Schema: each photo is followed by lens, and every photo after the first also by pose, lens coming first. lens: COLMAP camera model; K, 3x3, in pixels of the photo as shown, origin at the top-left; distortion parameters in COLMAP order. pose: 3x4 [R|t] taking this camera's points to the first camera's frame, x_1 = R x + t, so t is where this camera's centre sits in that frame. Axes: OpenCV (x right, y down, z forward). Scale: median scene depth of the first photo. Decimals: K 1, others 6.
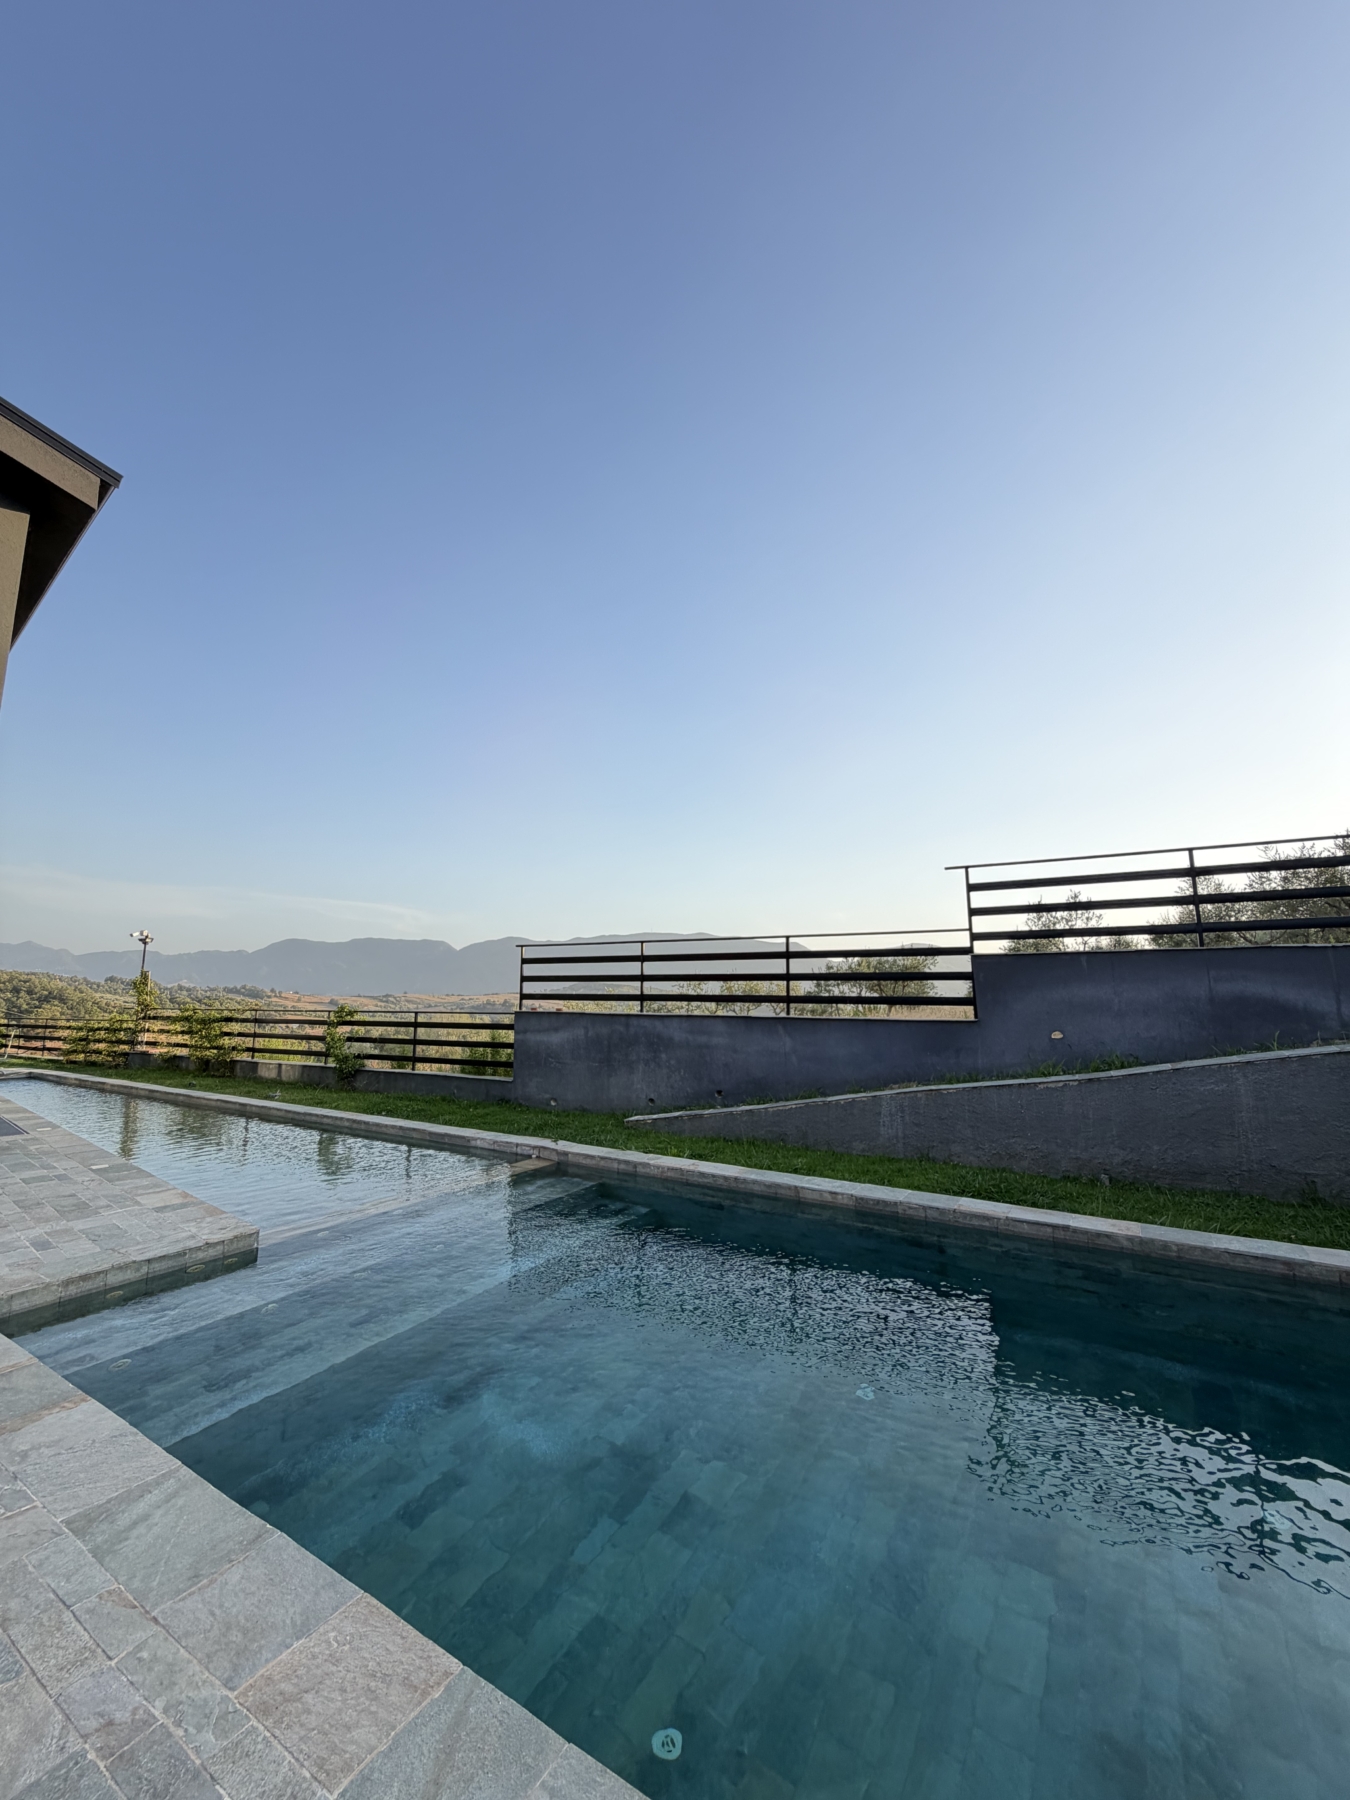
lens RADIAL K [[728.7, 0, 675.0], [0, 728.7, 900.0], [0, 0, 1]] dist [-0.000889, 0.000043]
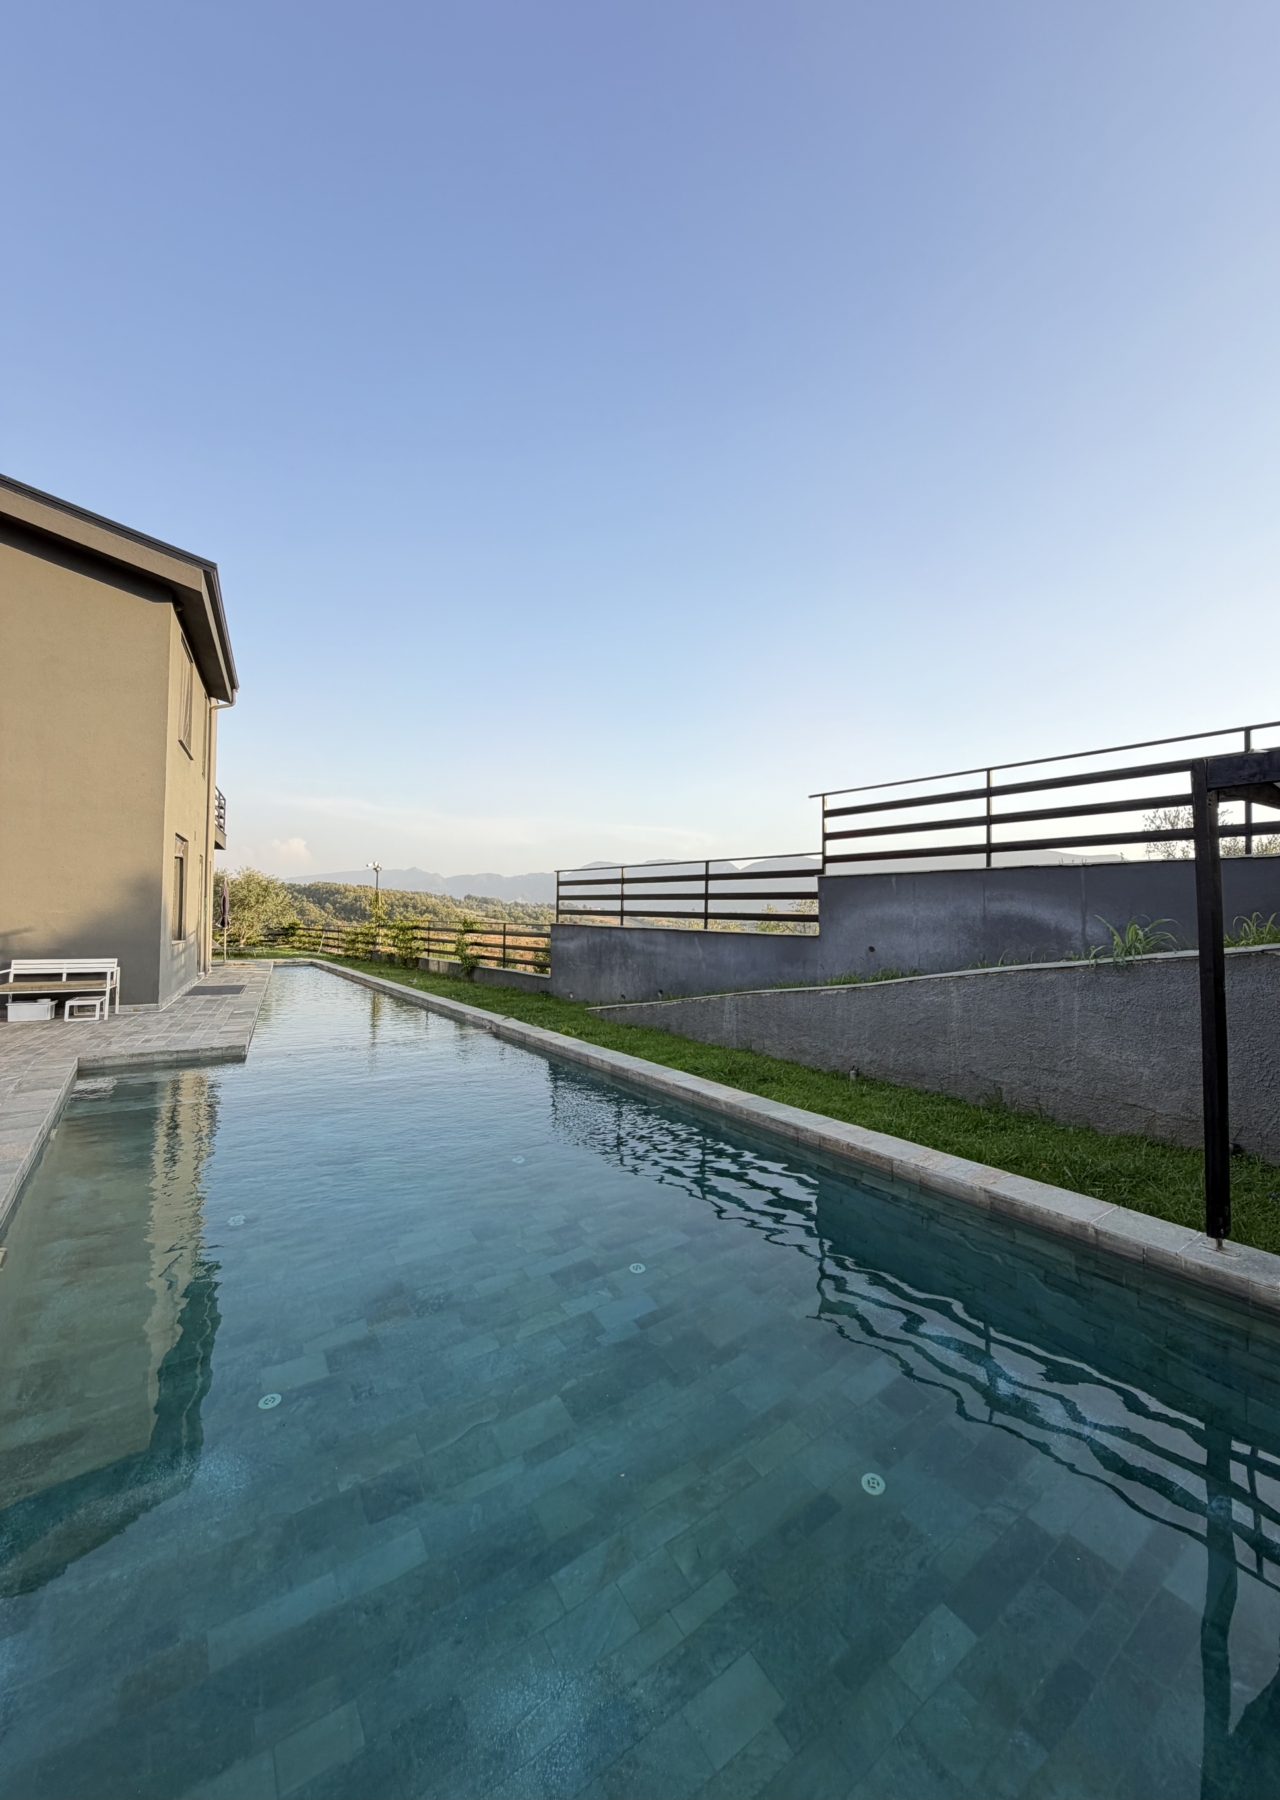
lens RADIAL K [[704.5, 0, 640.0], [0, 704.5, 900.0], [0, 0, 1]] dist [-0.000537, -0.000019]
pose [[0.926384, 0.002343, -0.376573, 0.440086], [0.039086, 0.993982, 0.102337, -0.006461], [0.374547, -0.109522, 0.920717, -0.062696]]
